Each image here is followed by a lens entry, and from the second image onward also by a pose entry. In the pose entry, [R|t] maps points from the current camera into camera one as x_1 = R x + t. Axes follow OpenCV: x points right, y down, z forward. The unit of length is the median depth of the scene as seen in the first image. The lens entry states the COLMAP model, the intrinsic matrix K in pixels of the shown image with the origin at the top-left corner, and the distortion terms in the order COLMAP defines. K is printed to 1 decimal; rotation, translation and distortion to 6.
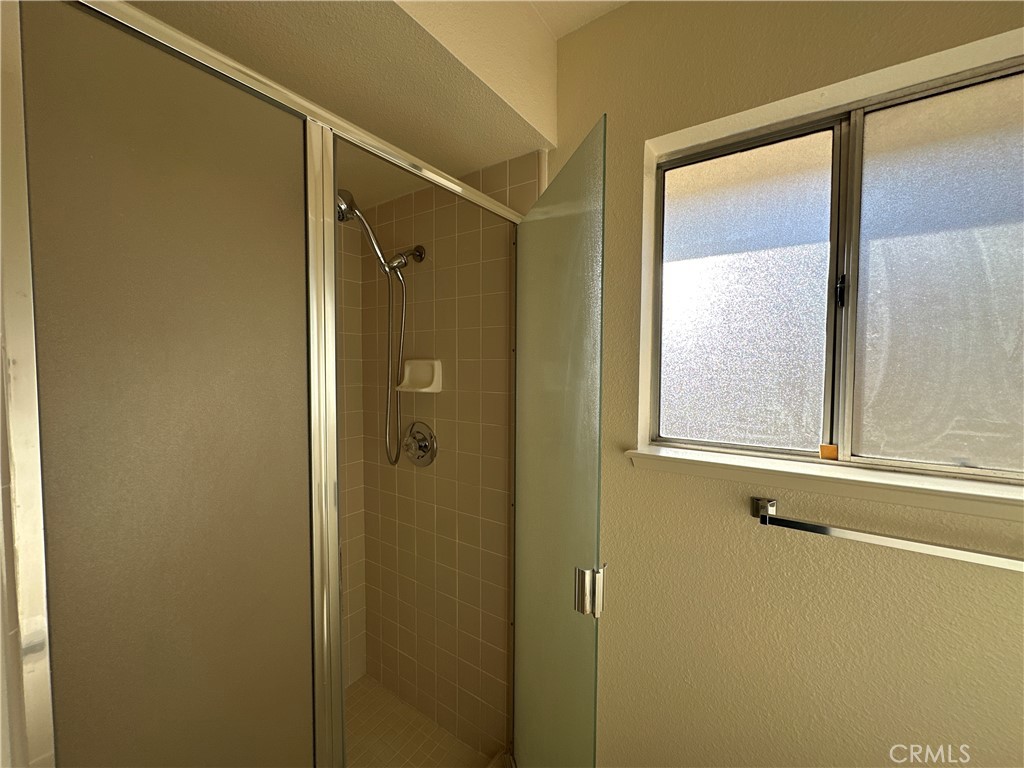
lens RADIAL K [[408.9, 0, 513.5], [0, 408.9, 383.7], [0, 0, 1]] dist [-0.000256, 0.000051]
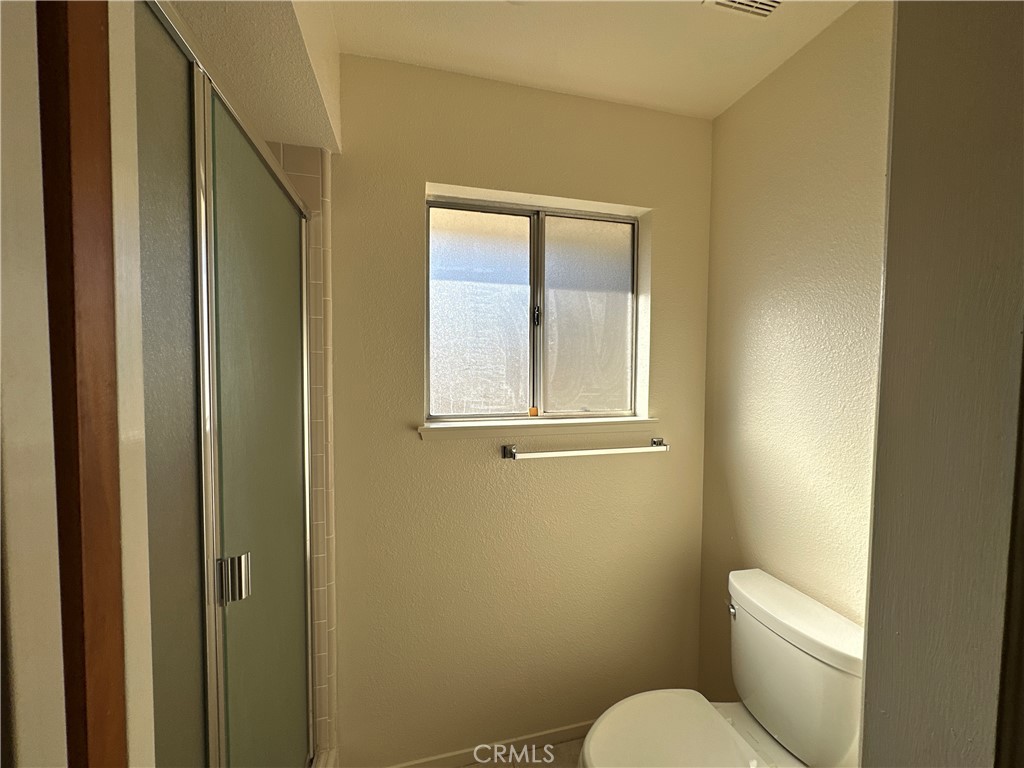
lens RADIAL K [[408.9, 0, 513.5], [0, 408.9, 383.7], [0, 0, 1]] dist [-0.000256, 0.000051]
pose [[0.663765, -0.032034, 0.747255, -0.524954], [0.030619, 0.999409, 0.015645, 0.024161], [-0.747314, 0.012496, 0.664353, -0.045308]]
